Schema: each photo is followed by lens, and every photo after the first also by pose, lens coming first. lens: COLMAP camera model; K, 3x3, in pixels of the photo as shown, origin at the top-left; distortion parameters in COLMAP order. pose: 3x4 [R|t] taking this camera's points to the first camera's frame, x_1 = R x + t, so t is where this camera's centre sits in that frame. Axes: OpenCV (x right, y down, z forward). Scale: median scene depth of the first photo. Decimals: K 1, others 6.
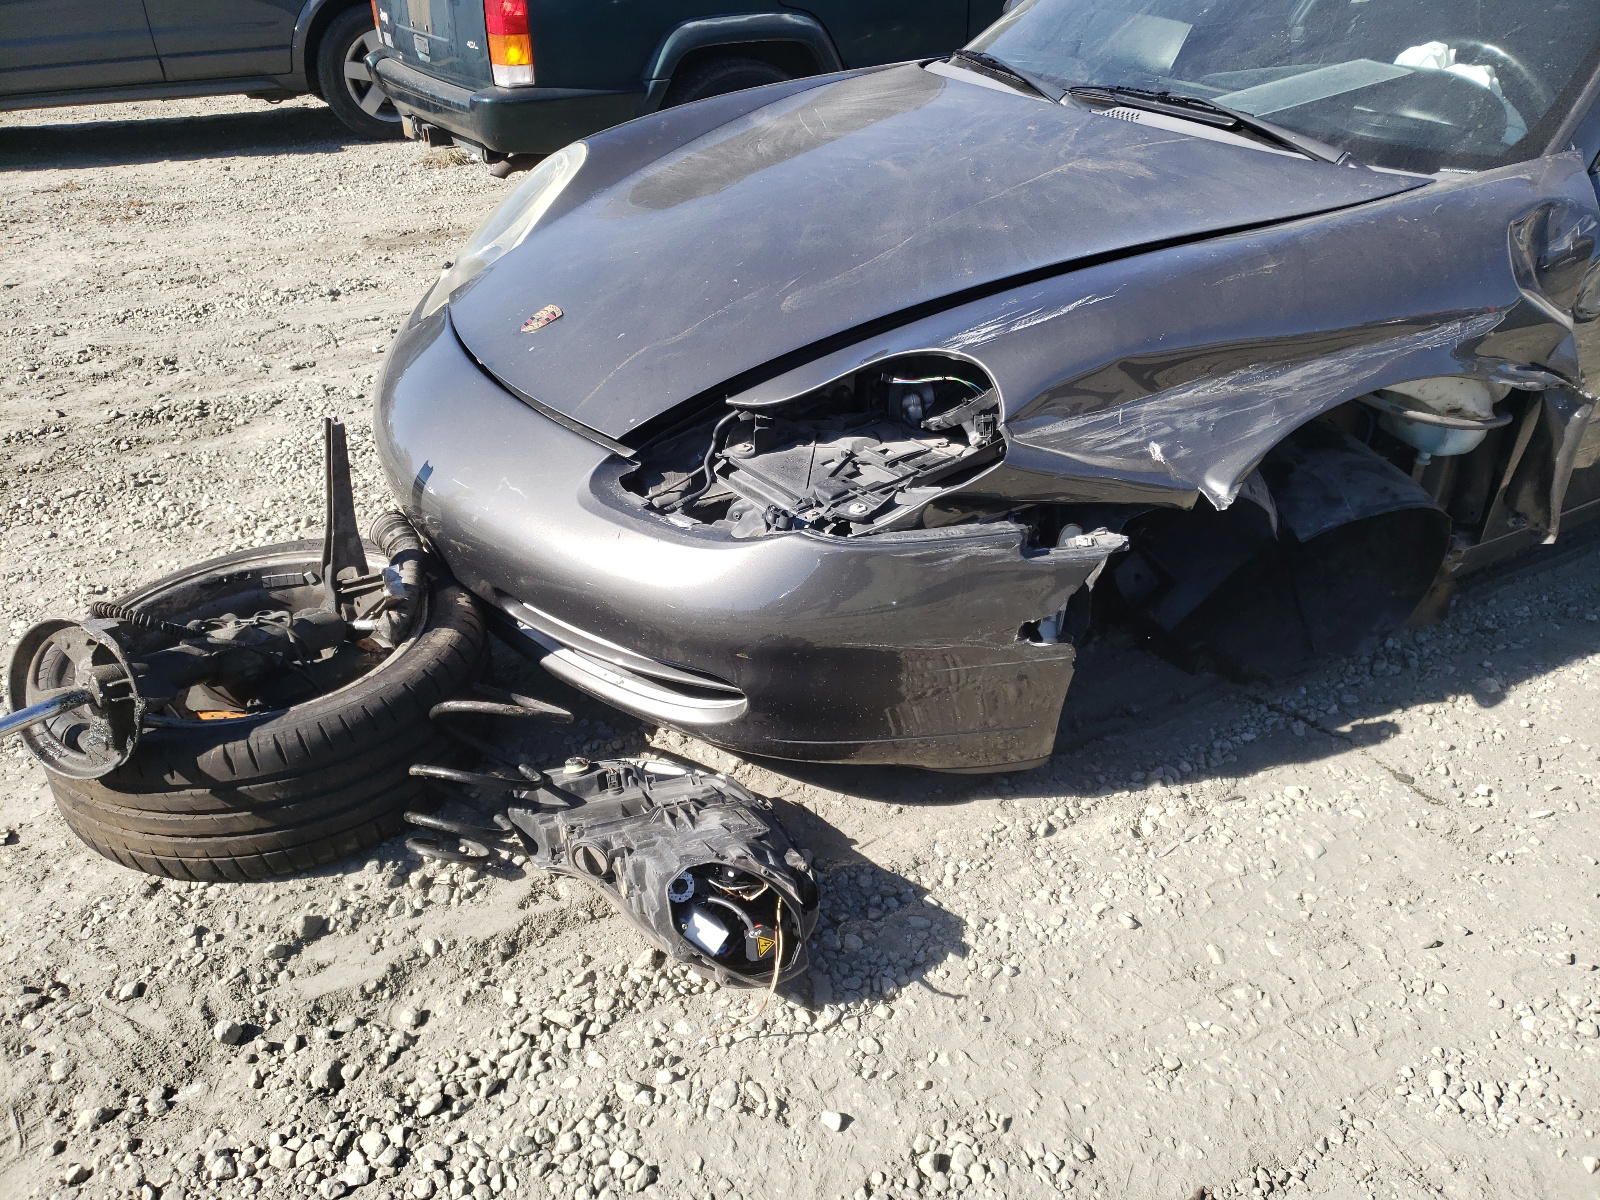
lens RADIAL K [[1252.8, 0, 800.0], [0, 1252.8, 600.0], [0, 0, 1]] dist [0.067801, -0.084995]
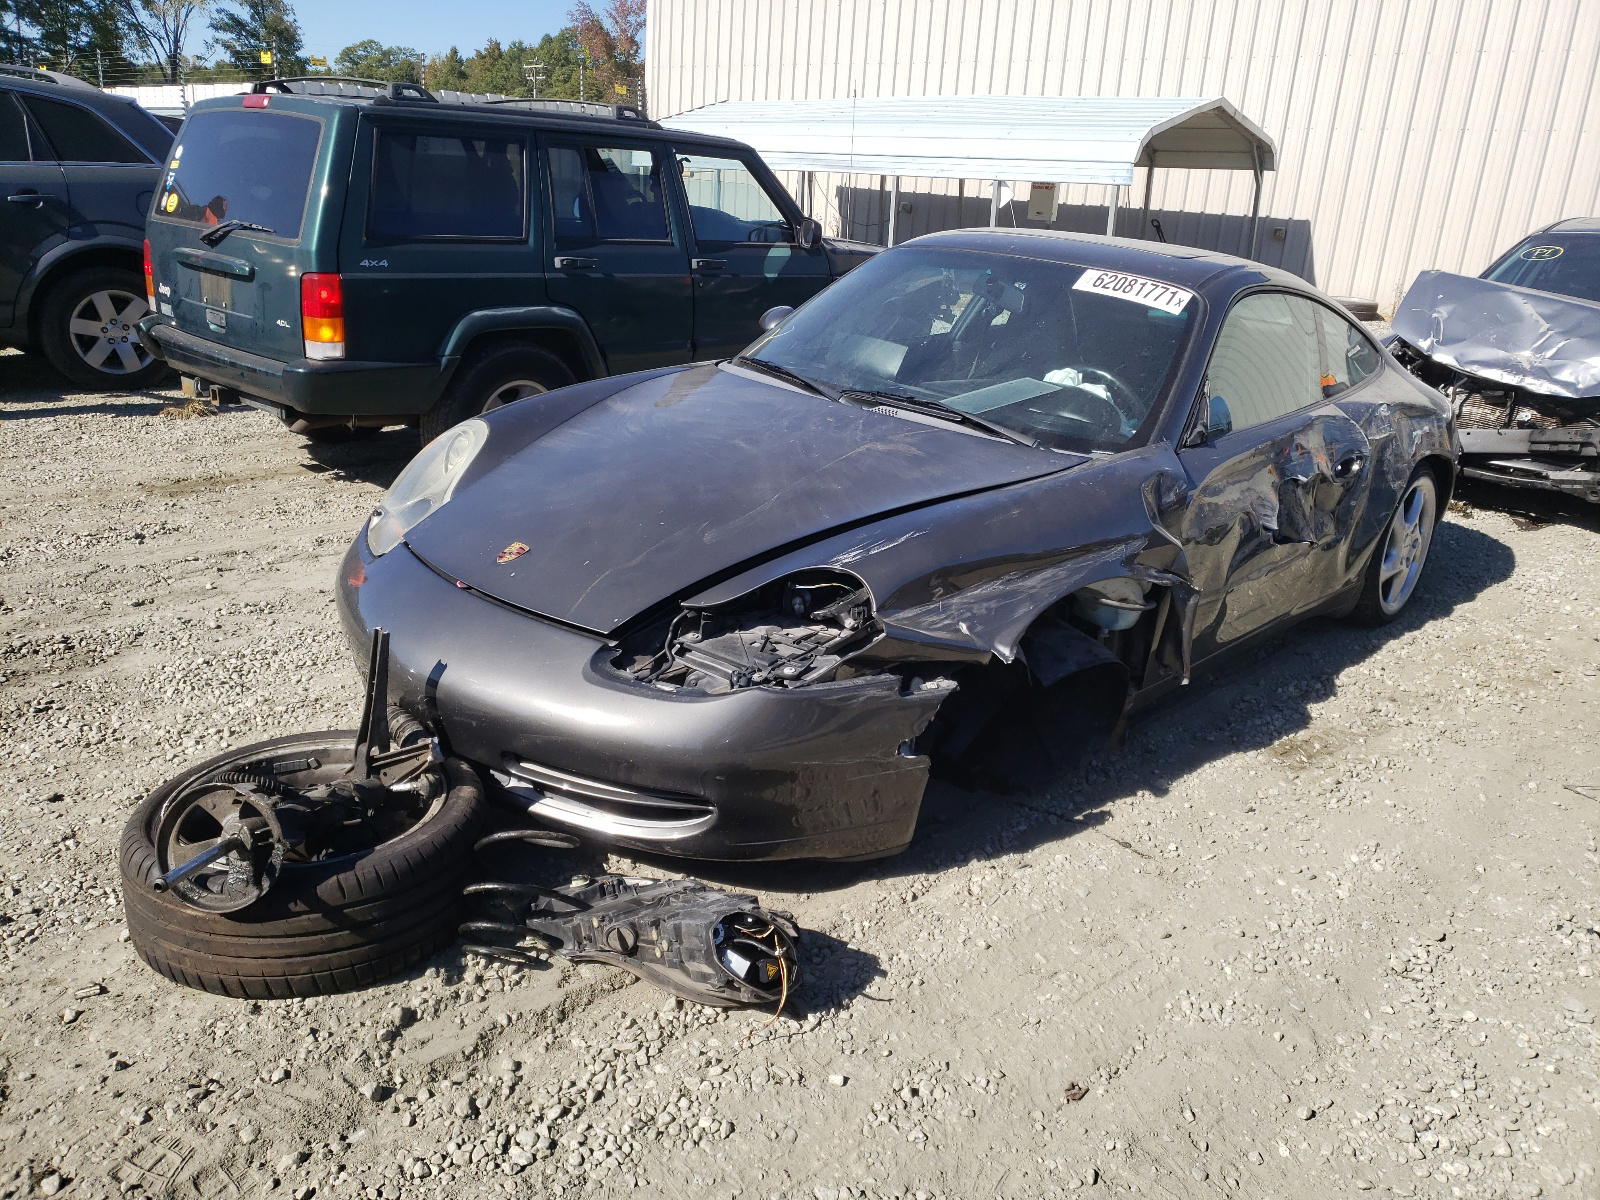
lens RADIAL K [[1311.5, 0, 803.4], [0, 1311.5, 561.5], [0, 0, 1]] dist [0.145859, -0.232222]
pose [[0.954093, -0.019754, 0.298859, -0.378008], [0.082038, 0.976898, -0.197333, 0.102759], [-0.288056, 0.212792, 0.933672, -0.460539]]
